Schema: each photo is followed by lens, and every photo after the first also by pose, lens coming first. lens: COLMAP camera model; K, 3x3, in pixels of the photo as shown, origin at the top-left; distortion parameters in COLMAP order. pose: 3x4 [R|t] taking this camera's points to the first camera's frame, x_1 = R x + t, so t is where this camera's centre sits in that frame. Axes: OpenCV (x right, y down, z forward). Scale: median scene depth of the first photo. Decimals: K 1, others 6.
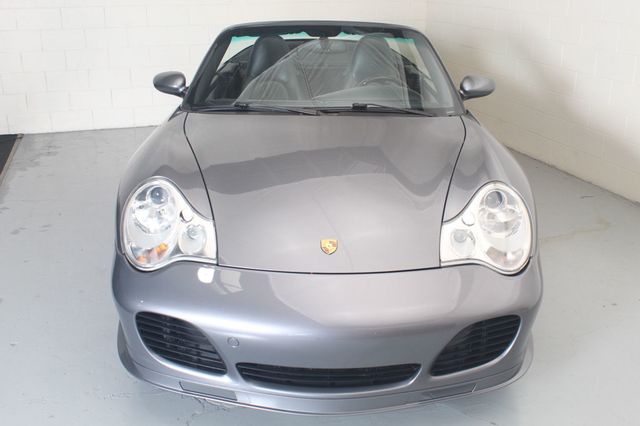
lens RADIAL K [[705.3, 0, 319.1], [0, 705.3, 208.4], [0, 0, 1]] dist [-0.116327, 0.000000]
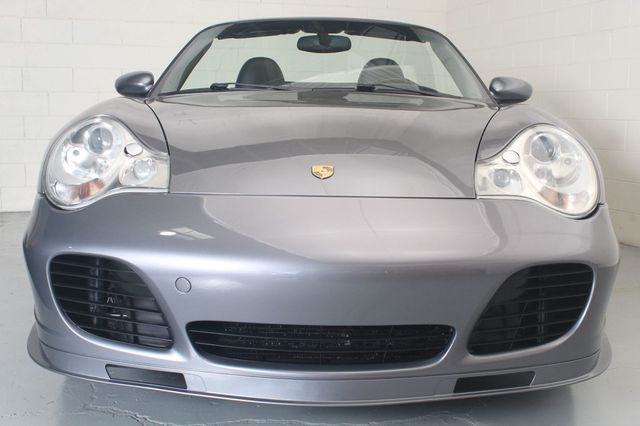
lens RADIAL K [[796.3, 0, 320.1], [0, 796.3, 213.2], [0, 0, 1]] dist [-0.045279, 0.000000]
pose [[0.999972, 0.002015, -0.007225, 0.016397], [-0.003566, 0.975139, -0.221565, 0.262284], [0.006598, 0.221584, 0.975119, 0.191025]]
